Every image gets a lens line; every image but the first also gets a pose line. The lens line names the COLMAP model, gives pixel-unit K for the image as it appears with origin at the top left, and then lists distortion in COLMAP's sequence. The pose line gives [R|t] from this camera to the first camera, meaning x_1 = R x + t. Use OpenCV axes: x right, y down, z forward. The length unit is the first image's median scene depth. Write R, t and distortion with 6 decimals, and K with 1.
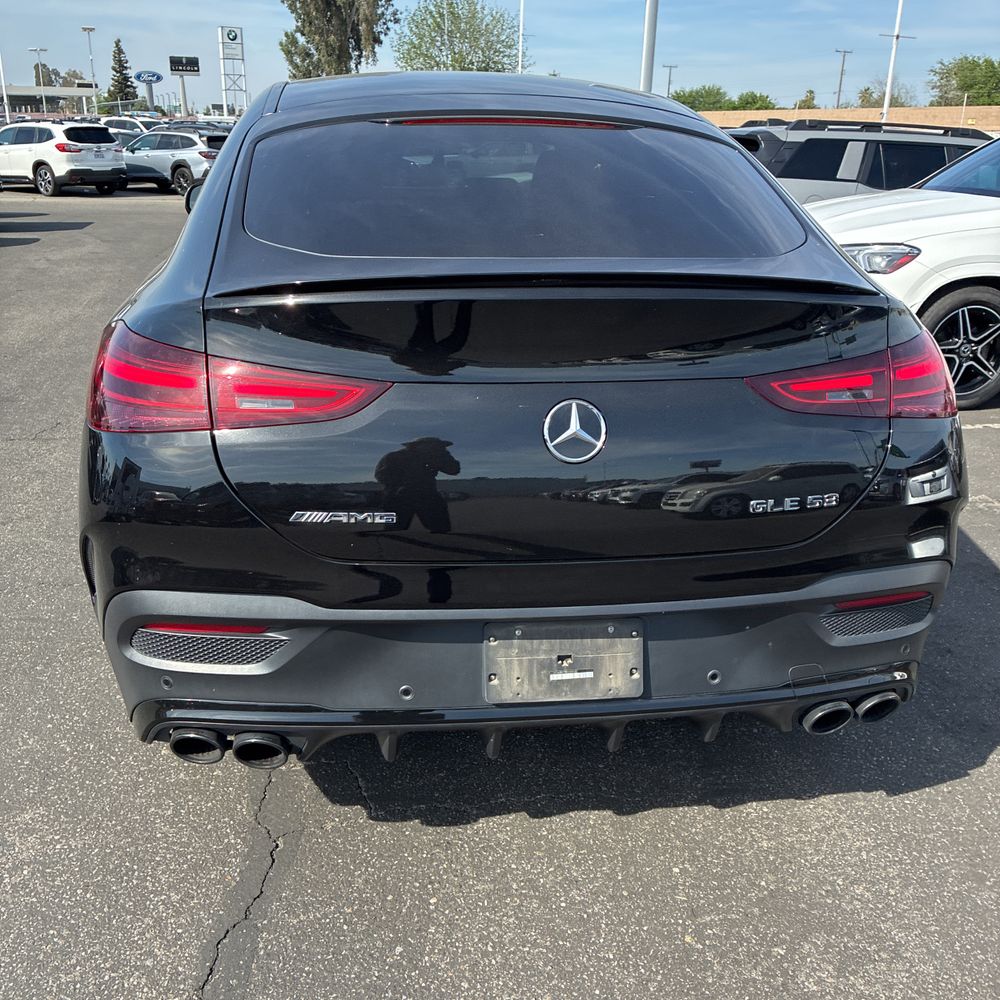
lens RADIAL K [[1022.4, 0, 500.0], [0, 1022.4, 500.0], [0, 0, 1]] dist [0.011791, -0.002677]
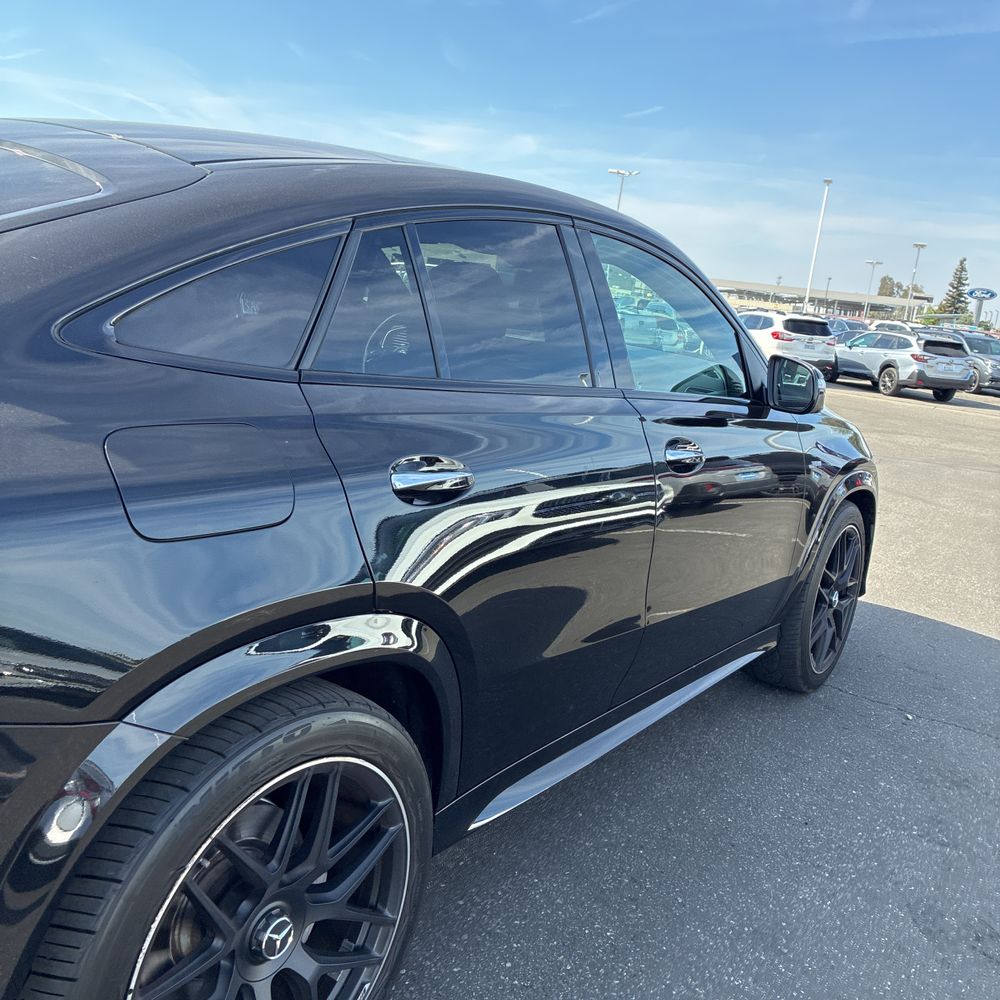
lens RADIAL K [[1022.4, 0, 500.0], [0, 1022.4, 500.0], [0, 0, 1]] dist [0.011791, -0.002677]
pose [[0.722047, 0.202816, -0.661448, 0.851897], [-0.324723, 0.943563, -0.065153, -0.210087], [0.610904, 0.261831, 0.747156, 0.762751]]
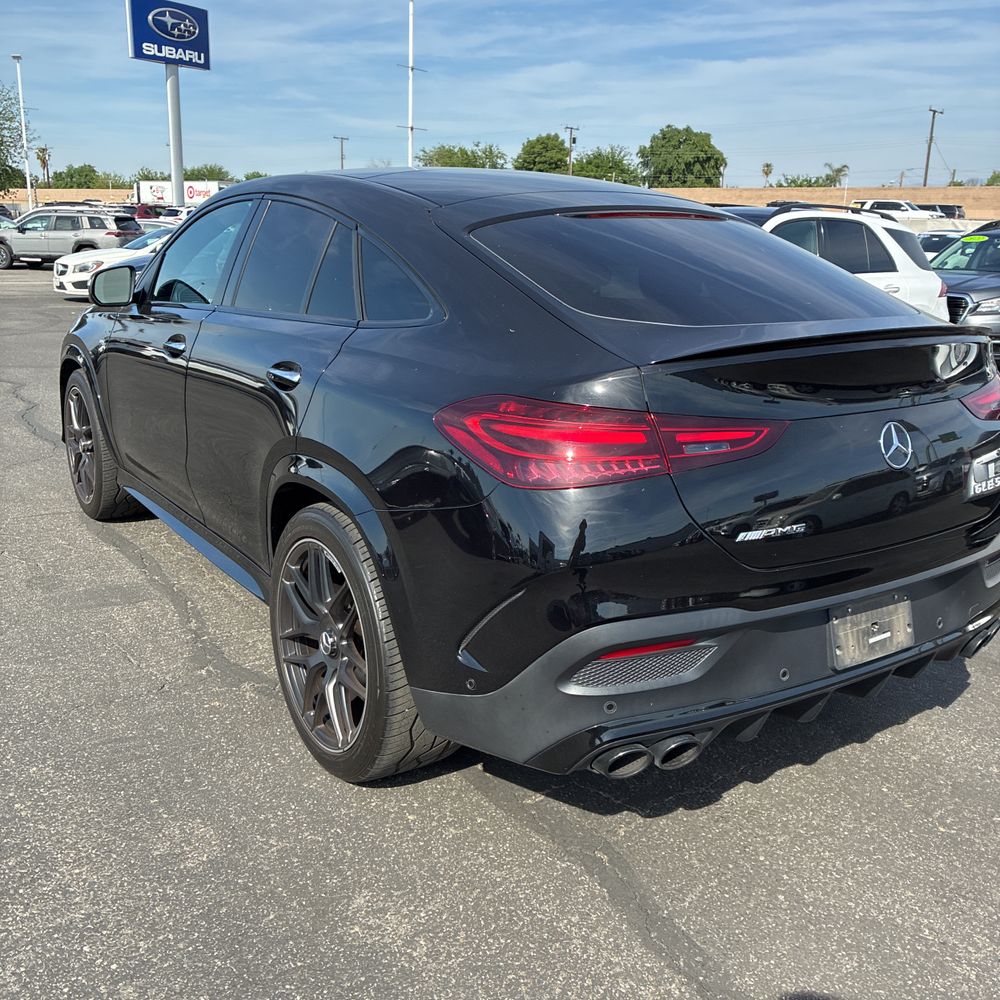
lens RADIAL K [[1009.1, 0, 500.0], [0, 1009.1, 500.0], [0, 0, 1]] dist [0.033982, -0.012137]
pose [[0.895112, -0.121157, 0.429063, -0.687754], [0.149134, 0.988297, -0.032052, -0.023376], [-0.420158, 0.092677, 0.902706, 0.023341]]
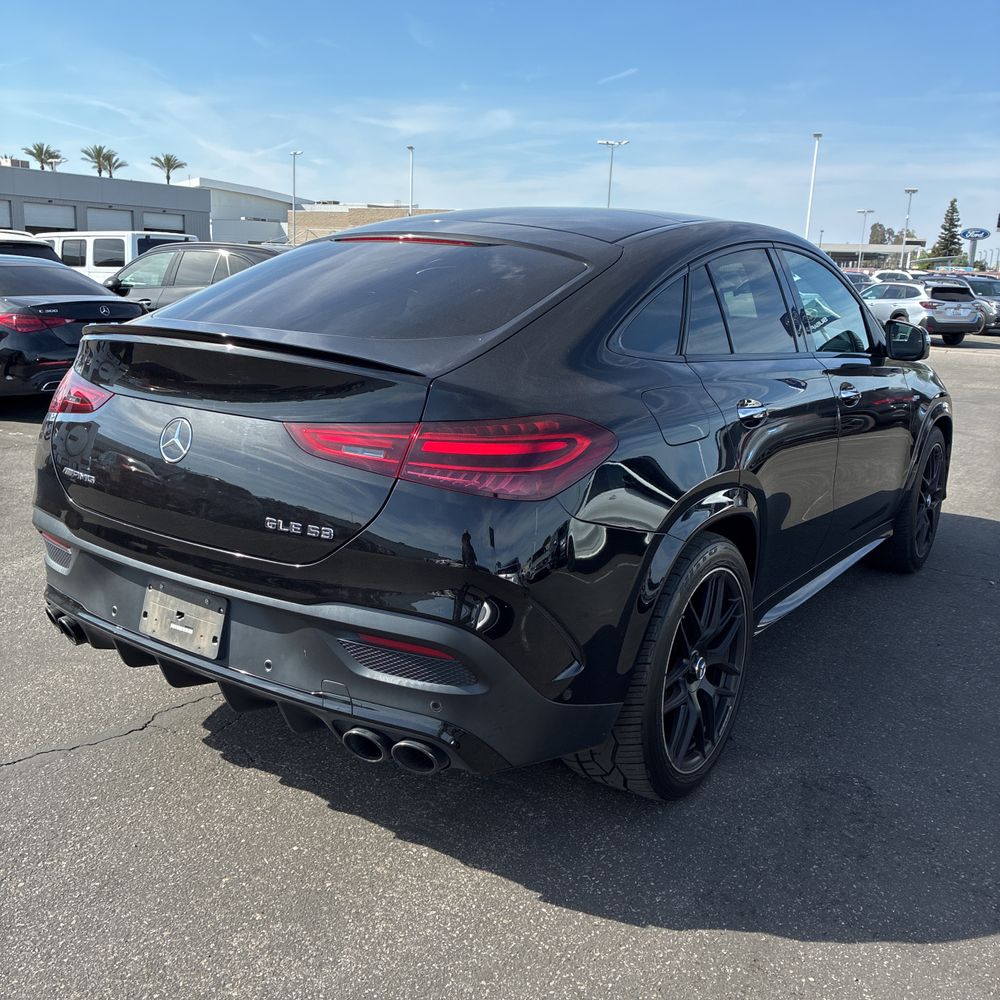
lens RADIAL K [[1028.0, 0, 492.0], [0, 1028.0, 515.3], [0, 0, 1]] dist [0.014797, -0.023230]
pose [[0.730514, 0.166829, -0.662207, 0.954192], [-0.249005, 0.968012, -0.030820, -0.023594], [0.635882, 0.187407, 0.748687, 0.175140]]
